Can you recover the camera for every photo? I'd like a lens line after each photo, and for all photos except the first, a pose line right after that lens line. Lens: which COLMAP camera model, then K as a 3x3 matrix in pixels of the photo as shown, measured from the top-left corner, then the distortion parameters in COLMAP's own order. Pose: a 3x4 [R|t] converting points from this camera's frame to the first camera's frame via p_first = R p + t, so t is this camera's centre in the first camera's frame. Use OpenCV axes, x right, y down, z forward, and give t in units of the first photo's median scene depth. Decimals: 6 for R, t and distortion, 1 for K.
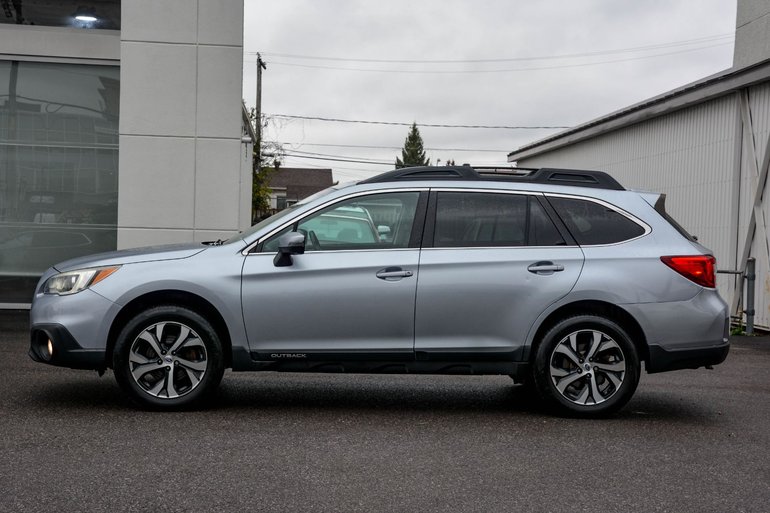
lens RADIAL K [[1243.7, 0, 385.0], [0, 1243.7, 256.5], [0, 0, 1]] dist [0.231734, -0.011049]
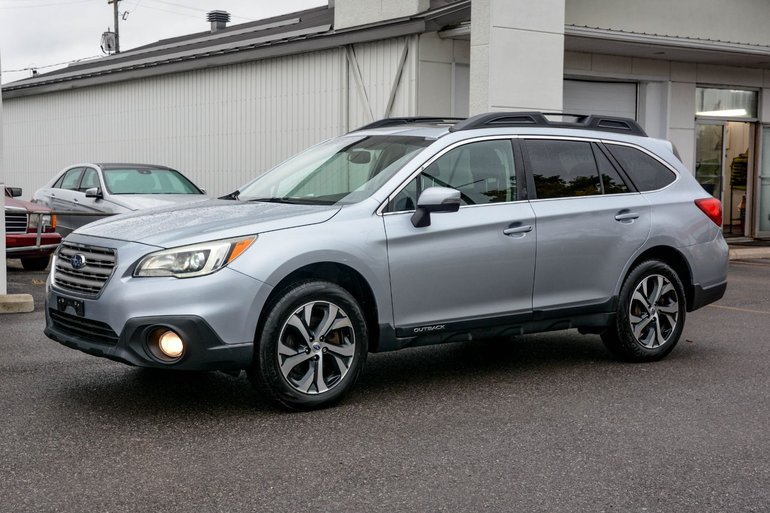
lens RADIAL K [[1144.2, 0, 385.0], [0, 1144.2, 256.5], [0, 0, 1]] dist [0.258069, -0.008119]
pose [[0.809947, -0.061476, 0.583272, -0.564763], [0.031726, 0.997628, 0.061092, -0.020834], [-0.585644, -0.030976, 0.809976, 0.366781]]
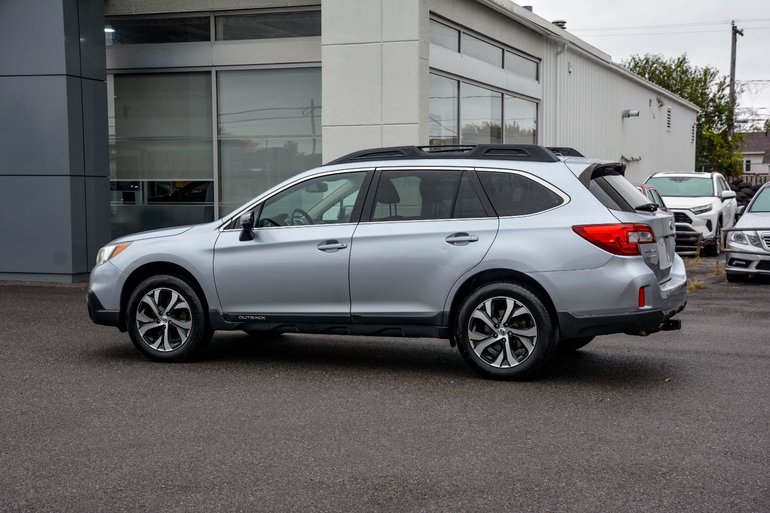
lens RADIAL K [[1144.2, 0, 385.0], [0, 1144.2, 256.5], [0, 0, 1]] dist [0.258069, -0.008119]
pose [[0.911911, -0.007789, -0.410314, 0.471004], [0.019451, 0.999517, 0.024255, -0.000786], [0.409927, -0.030099, 0.911622, 0.078689]]
